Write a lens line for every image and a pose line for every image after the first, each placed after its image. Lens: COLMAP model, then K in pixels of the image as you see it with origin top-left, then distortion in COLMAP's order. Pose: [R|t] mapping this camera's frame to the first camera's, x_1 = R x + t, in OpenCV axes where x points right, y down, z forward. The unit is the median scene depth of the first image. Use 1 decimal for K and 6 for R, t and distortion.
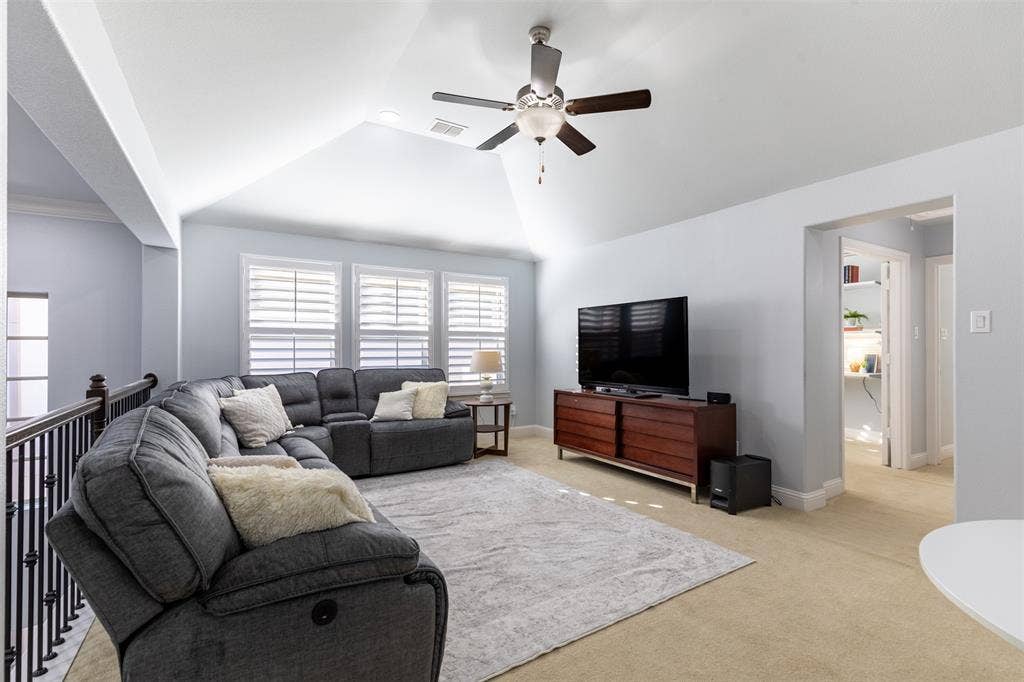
lens RADIAL K [[459.1, 0, 507.4], [0, 459.1, 345.4], [0, 0, 1]] dist [0.013813, 0.000059]
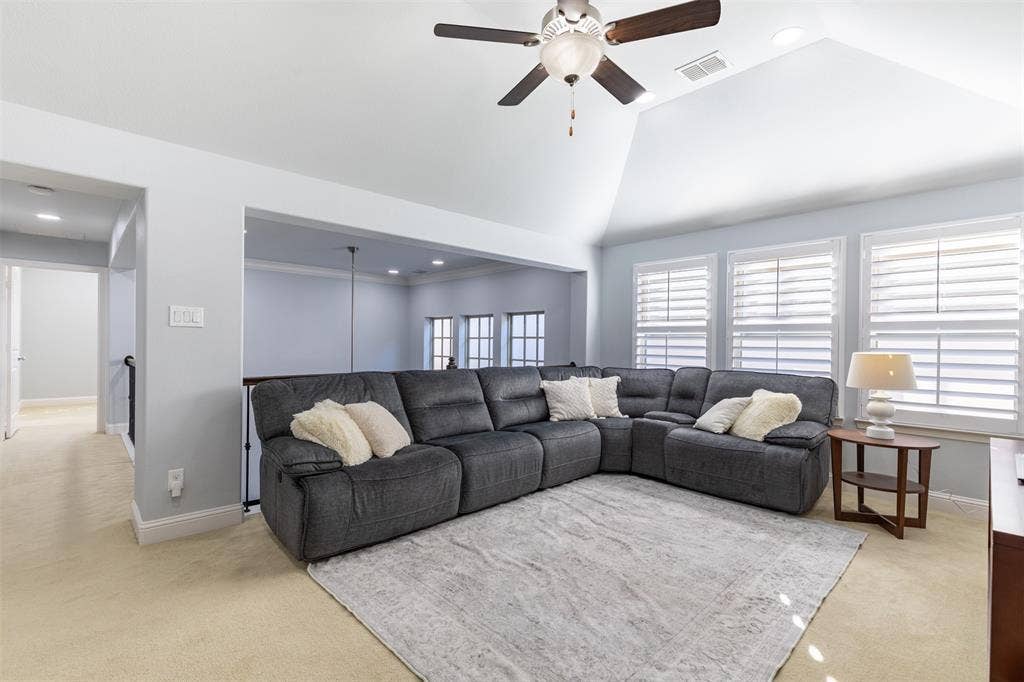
lens RADIAL K [[459.1, 0, 510.8], [0, 459.1, 342.5], [0, 0, 1]] dist [0.013813, 0.000059]
pose [[0.220664, 0.004563, -0.975339, 0.493907], [-0.005534, 0.999979, 0.003426, -0.002374], [0.975334, 0.004642, 0.220684, 0.434472]]
